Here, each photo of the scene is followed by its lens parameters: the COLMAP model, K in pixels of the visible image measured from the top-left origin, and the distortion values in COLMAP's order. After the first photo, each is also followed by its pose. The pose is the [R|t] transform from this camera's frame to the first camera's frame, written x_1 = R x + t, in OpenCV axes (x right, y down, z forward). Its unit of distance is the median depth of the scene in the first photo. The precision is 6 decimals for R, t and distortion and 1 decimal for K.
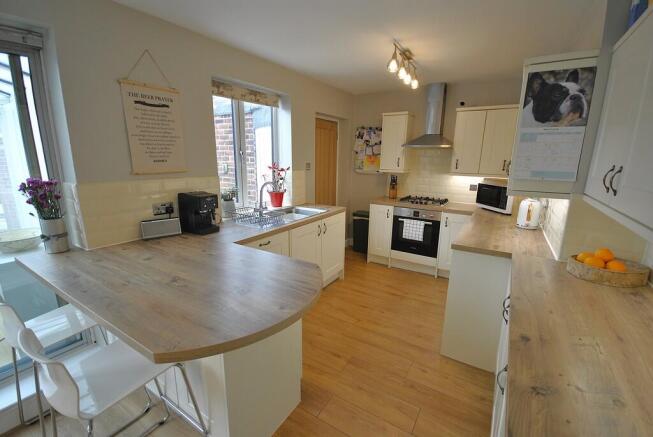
lens RADIAL K [[287.8, 0, 326.8], [0, 287.8, 221.3], [0, 0, 1]] dist [-0.004390, -0.005229]
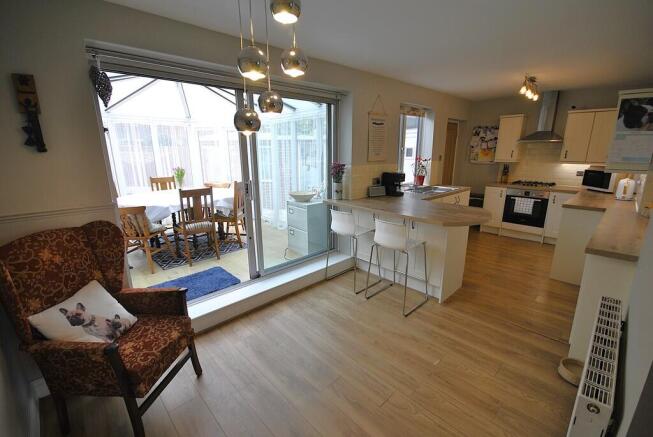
lens RADIAL K [[287.8, 0, 323.2], [0, 287.8, 223.0], [0, 0, 1]] dist [-0.004390, -0.005229]
pose [[0.967248, 0.042810, -0.250198, -0.286179], [-0.037301, 0.998947, 0.026719, 0.122108], [0.251078, -0.016511, 0.967826, -0.557890]]
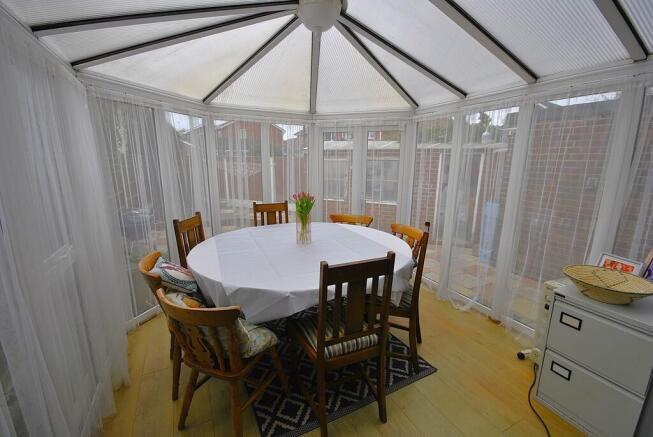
lens RADIAL K [[287.8, 0, 327.9], [0, 287.8, 221.6], [0, 0, 1]] dist [-0.004390, -0.005229]
pose [[0.863303, 0.101126, -0.494451, -0.860738], [-0.115681, 0.993286, 0.001171, -0.008575], [0.491250, 0.056188, 0.869204, -0.023848]]
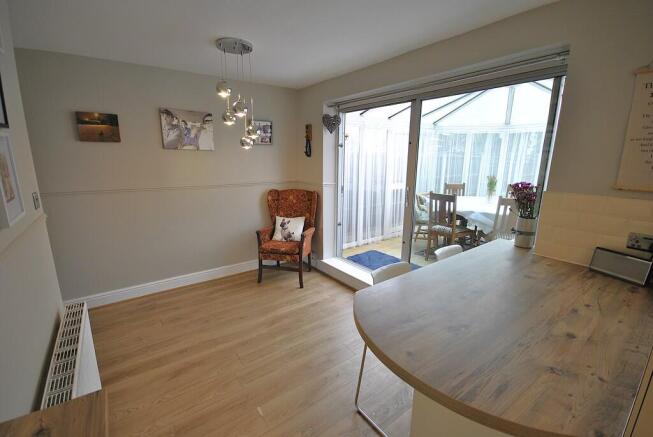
lens RADIAL K [[287.8, 0, 331.1], [0, 287.8, 222.3], [0, 0, 1]] dist [-0.004390, -0.005229]
pose [[-0.360014, 0.190182, -0.913357, 0.209444], [-0.223005, 0.933080, 0.282189, -0.077113], [0.905902, 0.305276, -0.293510, 0.335482]]
